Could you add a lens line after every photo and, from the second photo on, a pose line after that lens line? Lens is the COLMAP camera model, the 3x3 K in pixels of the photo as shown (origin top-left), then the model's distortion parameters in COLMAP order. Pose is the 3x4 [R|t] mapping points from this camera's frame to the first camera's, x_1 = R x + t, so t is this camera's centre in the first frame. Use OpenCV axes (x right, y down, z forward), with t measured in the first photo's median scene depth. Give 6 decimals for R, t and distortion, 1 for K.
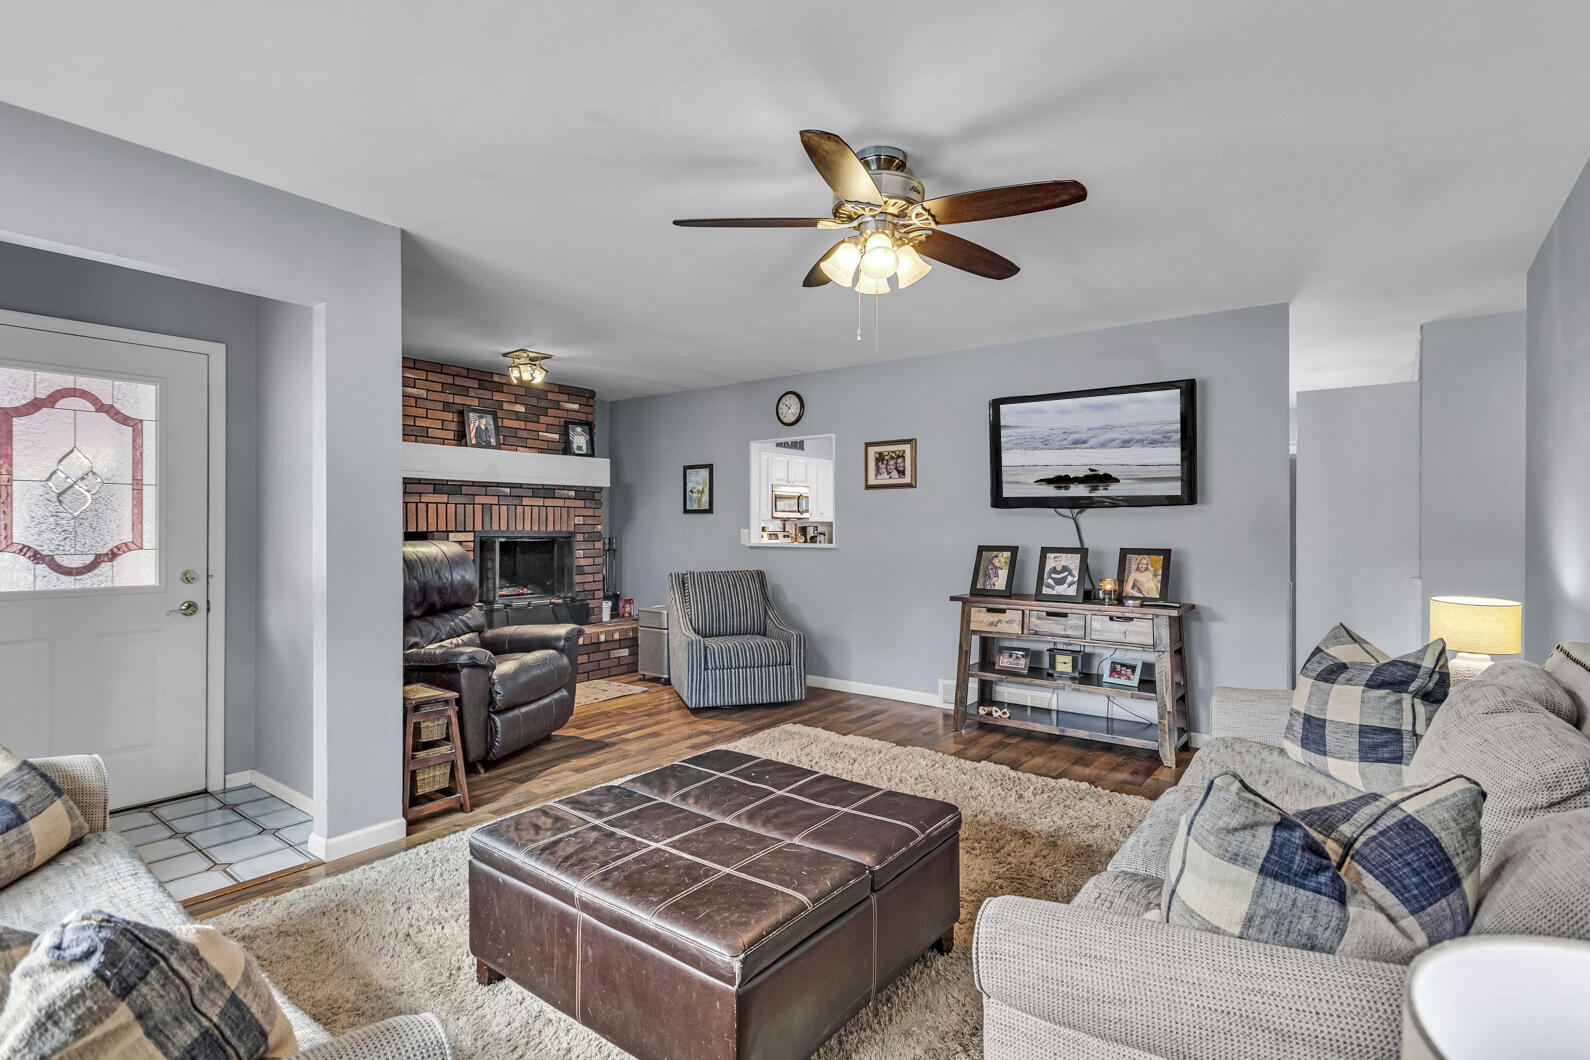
lens RADIAL K [[777.0, 0, 797.8], [0, 777.0, 536.3], [0, 0, 1]] dist [-0.002171, 0.000557]
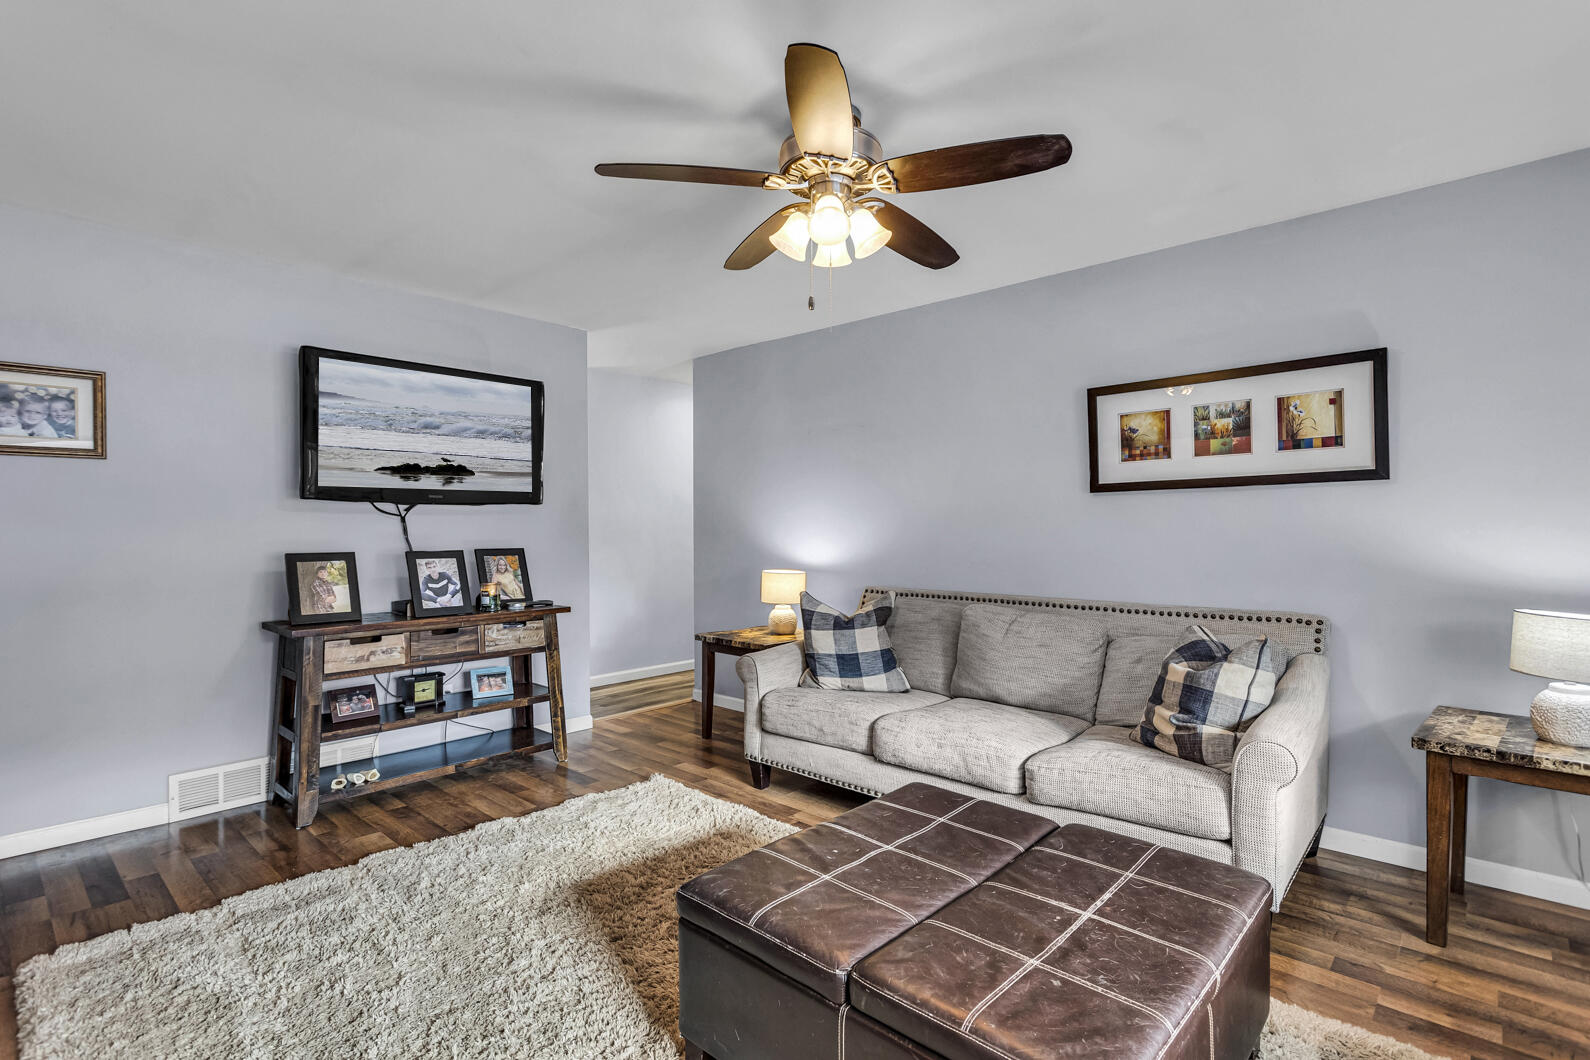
lens RADIAL K [[762.3, 0, 801.3], [0, 762.3, 531.2], [0, 0, 1]] dist [0.000696, 0.001680]
pose [[0.094418, -0.008281, 0.995498, -0.459673], [0.015989, 0.999849, 0.006800, -0.006452], [-0.995404, 0.015275, 0.094536, 0.558422]]
